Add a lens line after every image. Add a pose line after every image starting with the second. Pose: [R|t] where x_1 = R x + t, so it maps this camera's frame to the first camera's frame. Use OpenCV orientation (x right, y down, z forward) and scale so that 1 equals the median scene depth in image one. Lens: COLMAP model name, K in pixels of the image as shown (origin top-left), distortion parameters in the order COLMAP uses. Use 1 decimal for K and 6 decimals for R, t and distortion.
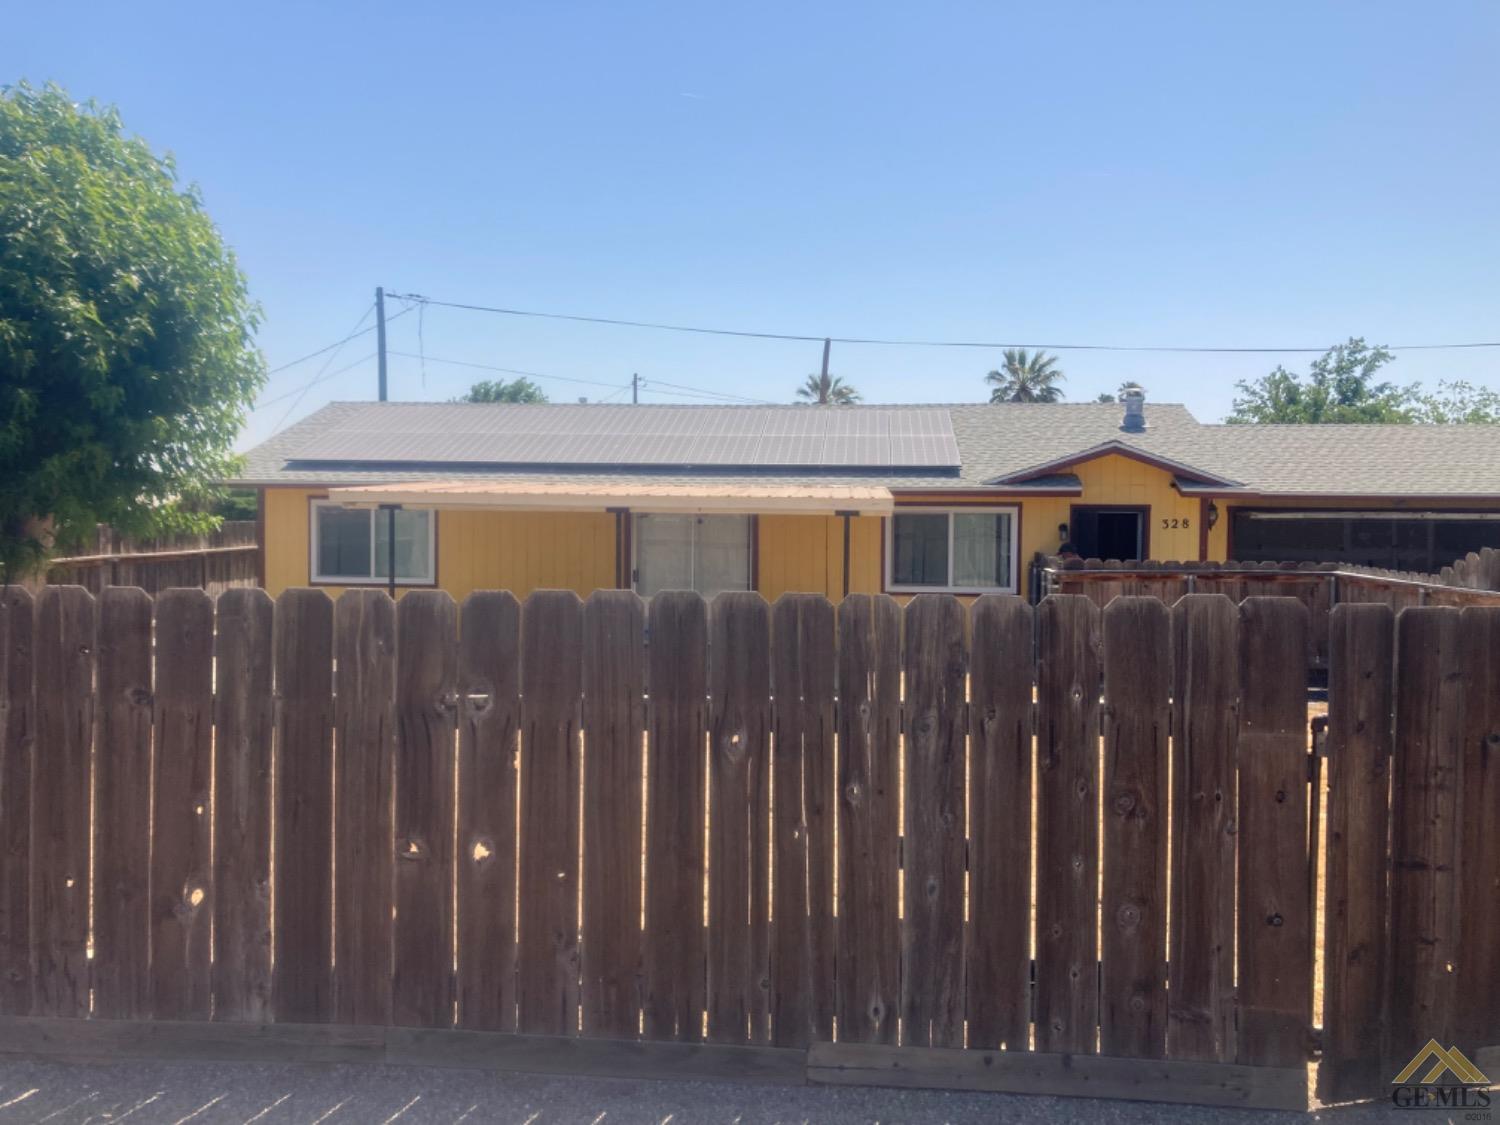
lens RADIAL K [[1227.4, 0, 726.5], [0, 1227.4, 562.9], [0, 0, 1]] dist [0.056619, -0.002951]
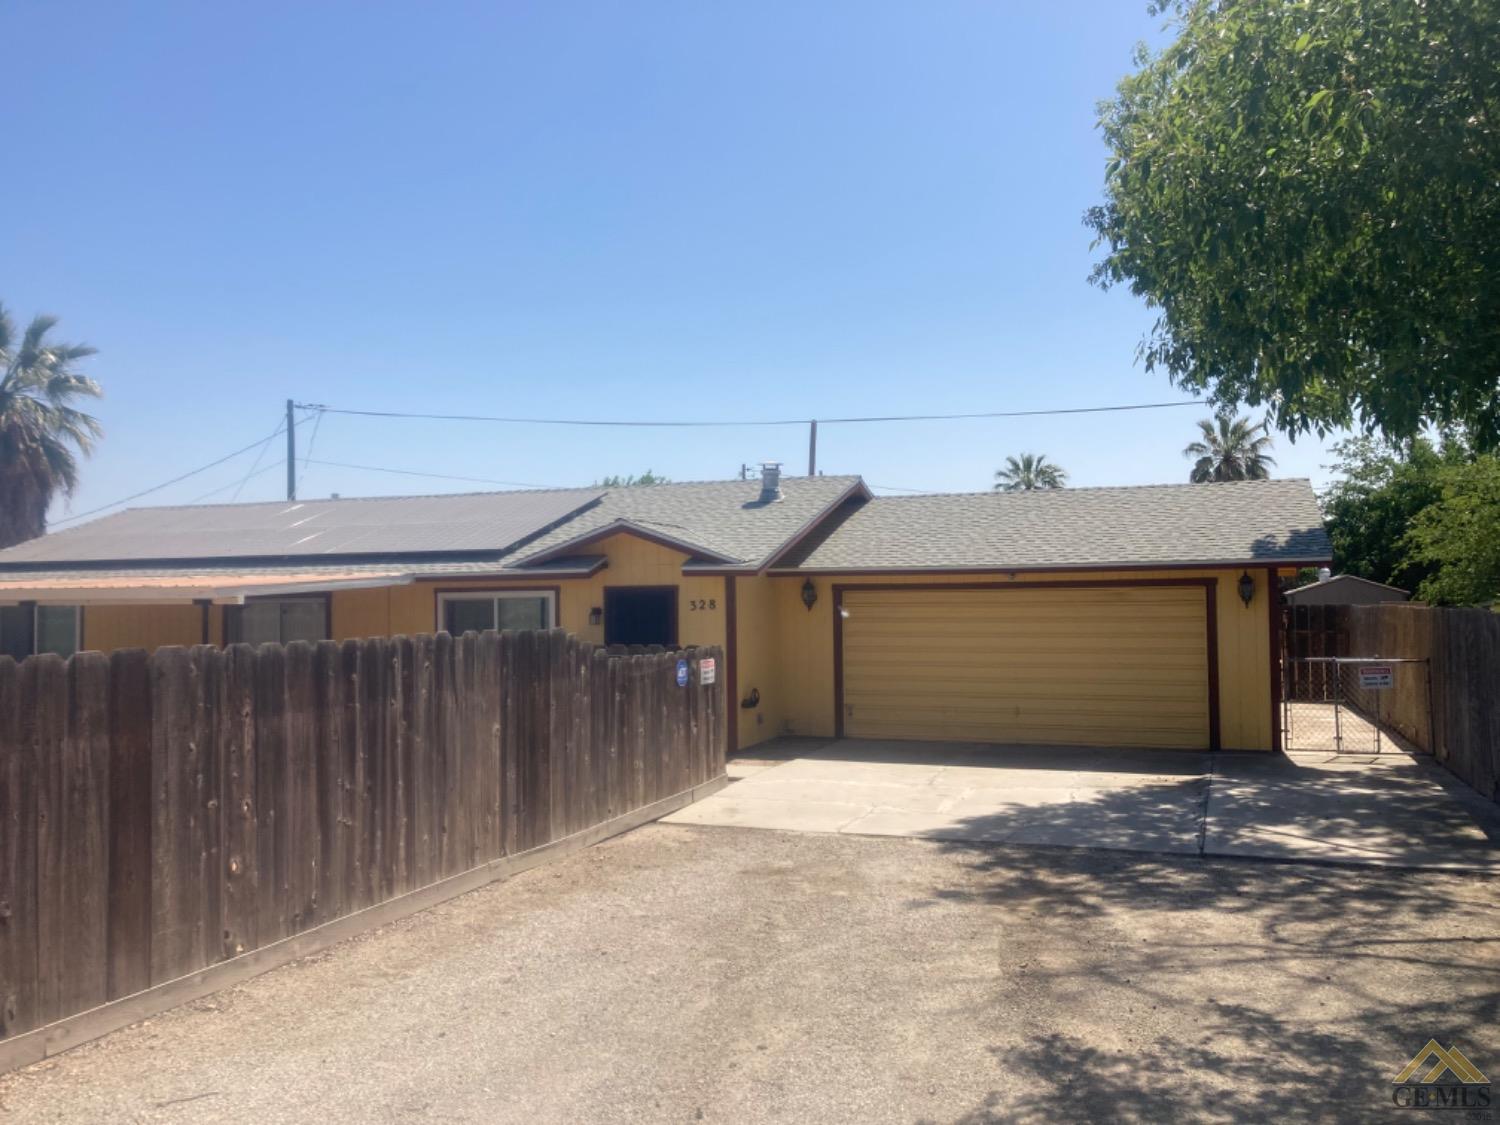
lens RADIAL K [[1224.2, 0, 767.3], [0, 1224.2, 559.3], [0, 0, 1]] dist [0.044953, -0.047424]
pose [[0.965864, -0.028945, -0.257427, 0.630136], [0.009599, 0.997055, -0.076091, 0.004060], [0.258871, 0.071023, 0.963297, 0.124129]]
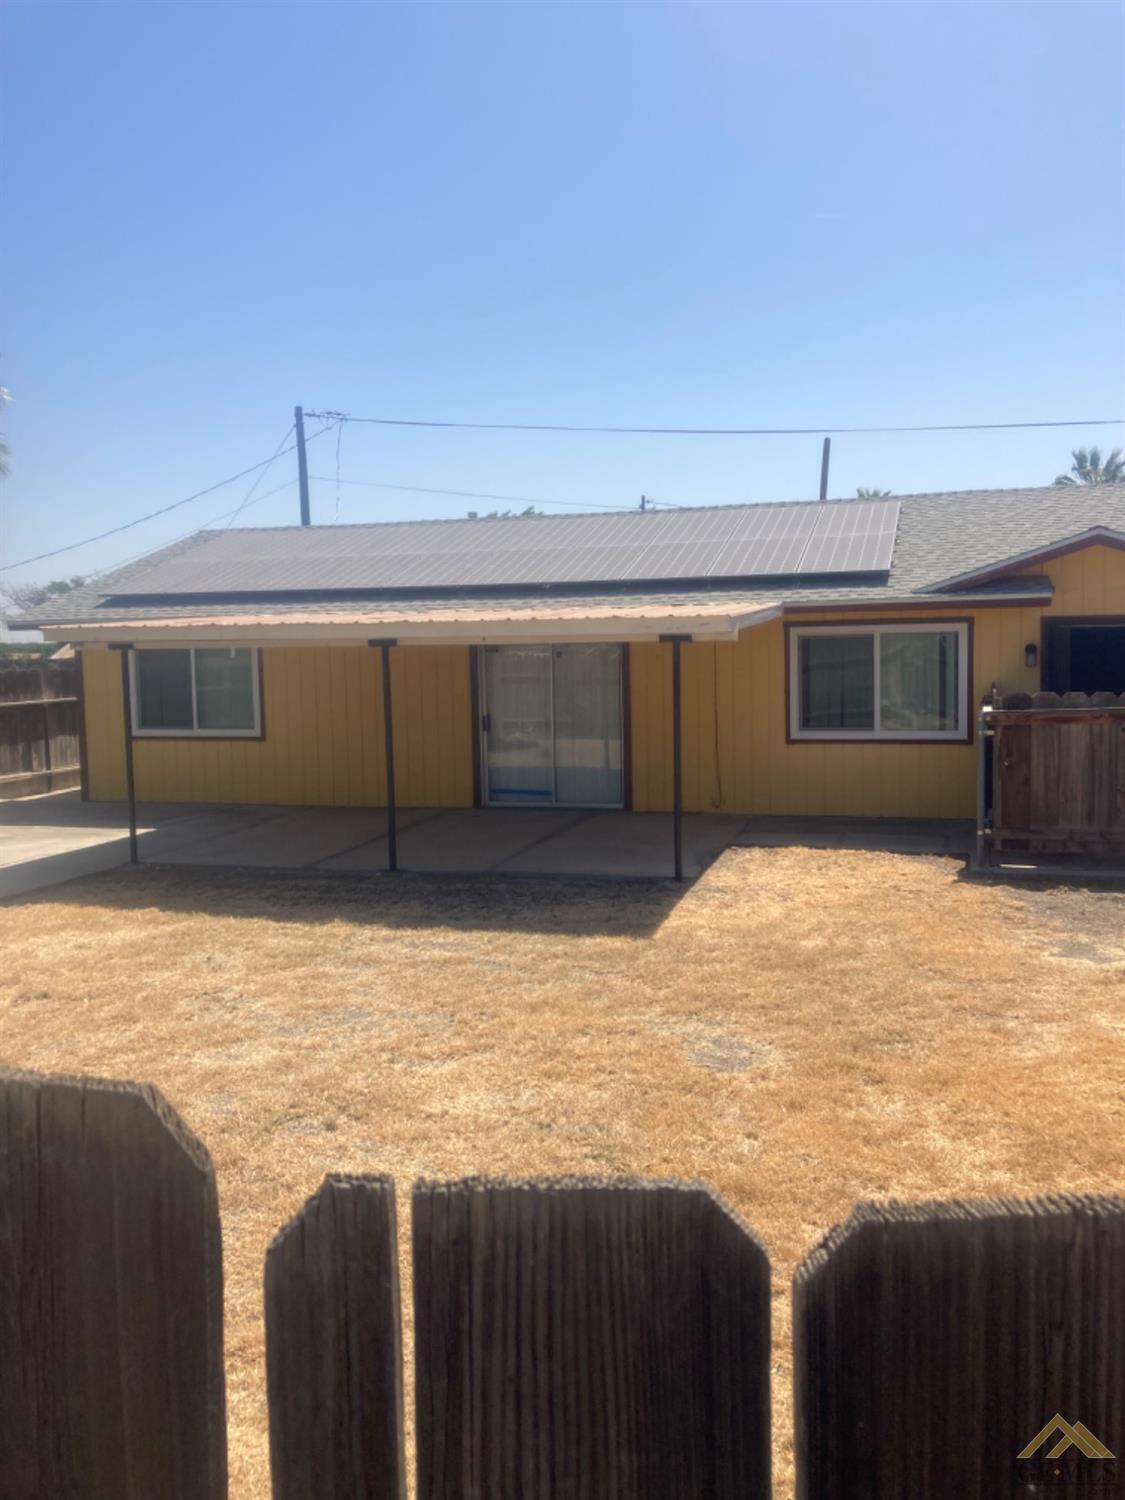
lens RADIAL K [[1203.7, 0, 567.6], [0, 1203.7, 741.2], [0, 0, 1]] dist [0.158944, -0.438843]
pose [[0.981392, -0.013329, -0.191551, 0.136708], [0.020737, 0.999110, 0.036722, -0.005533], [0.190891, -0.040011, 0.980795, 0.219981]]
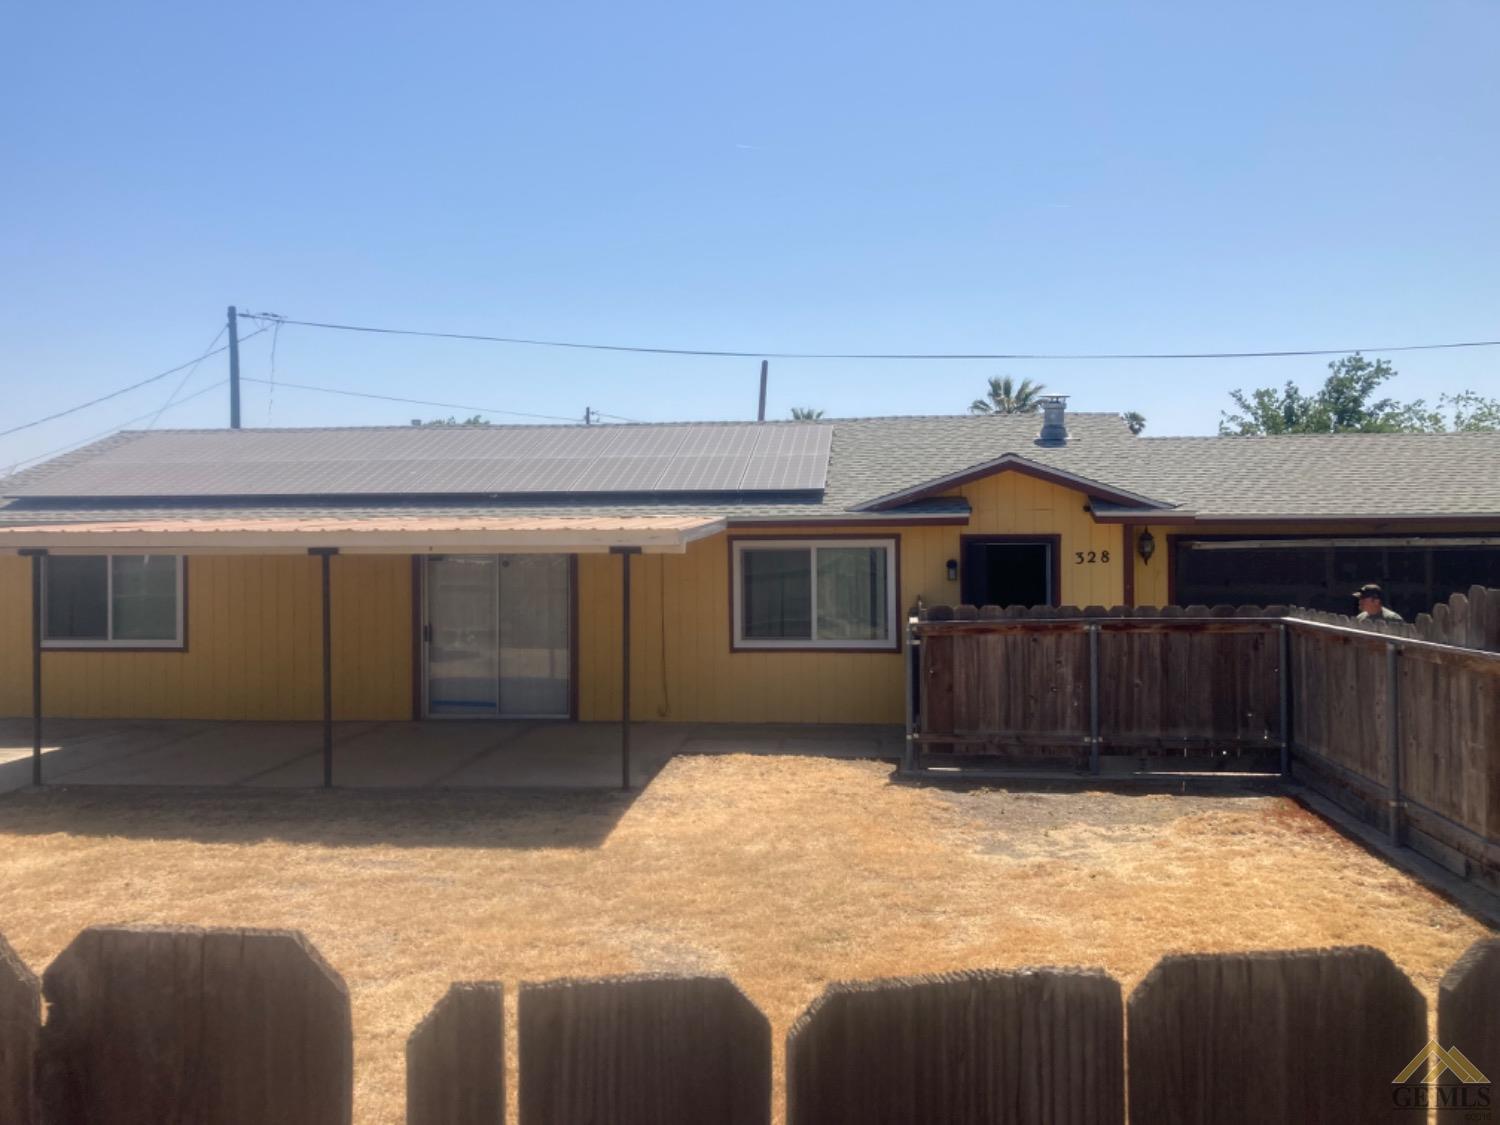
lens RADIAL K [[1216.2, 0, 710.2], [0, 1216.2, 558.2], [0, 0, 1]] dist [0.068916, -0.048202]
pose [[0.999513, -0.016705, -0.026356, 0.135003], [0.015753, 0.999230, -0.035947, -0.006419], [0.026936, 0.035514, 0.999006, 0.203563]]
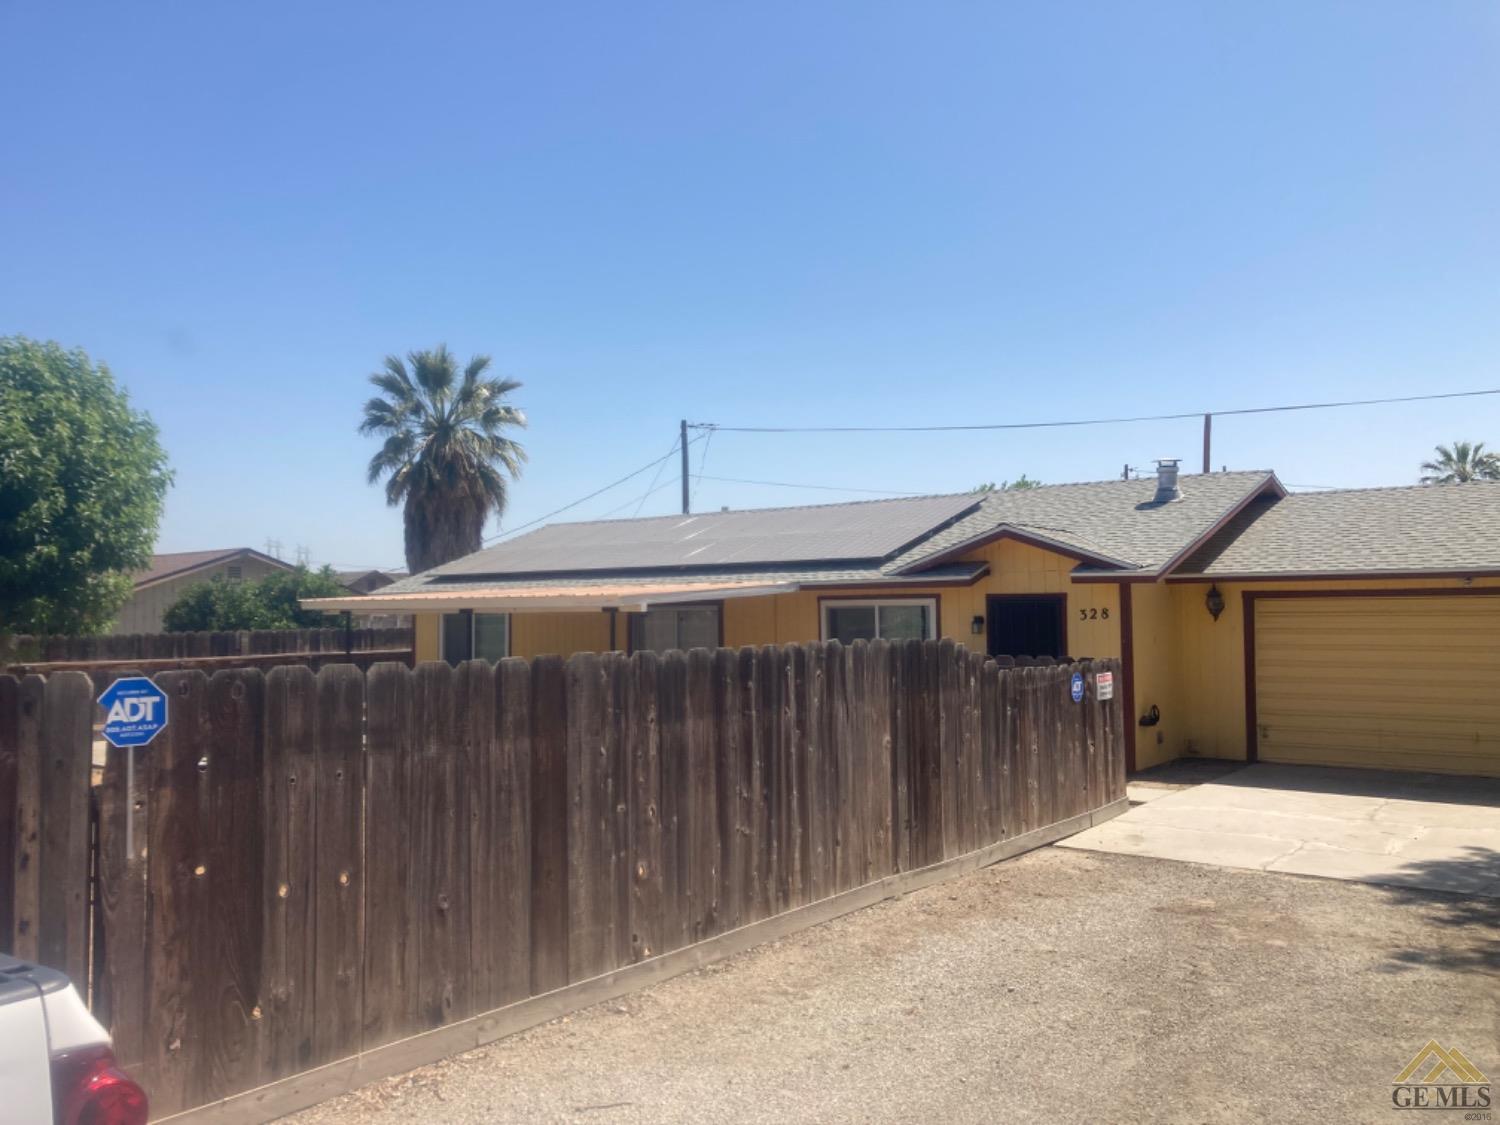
lens RADIAL K [[1224.2, 0, 767.3], [0, 1224.2, 559.3], [0, 0, 1]] dist [0.044953, -0.047424]
pose [[0.845894, -0.042173, -0.531681, 0.612756], [-0.002998, 0.996477, -0.083811, 0.002979], [0.533342, 0.072489, 0.842788, 0.144313]]
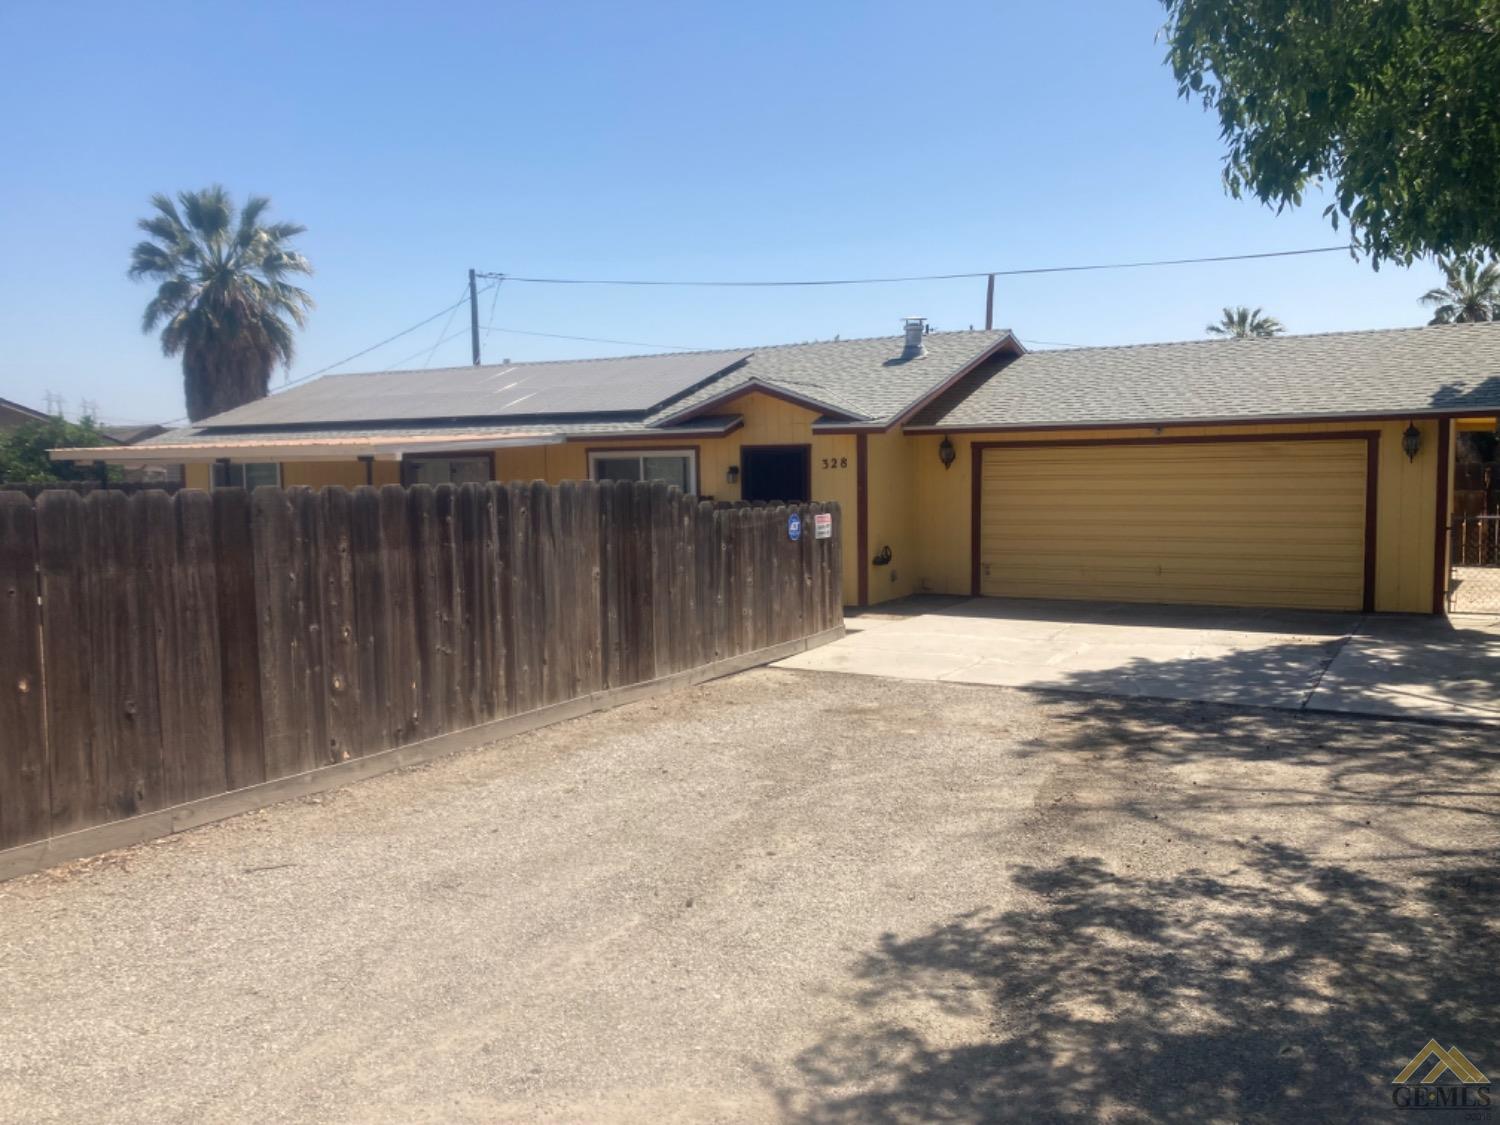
lens RADIAL K [[1215.8, 0, 765.0], [0, 1215.8, 576.6], [0, 0, 1]] dist [0.109109, -0.247311]
pose [[0.909928, 0.014272, -0.414520, 0.681259], [0.004704, 0.998988, 0.044722, 0.012616], [0.414739, -0.042644, 0.908941, 0.130760]]
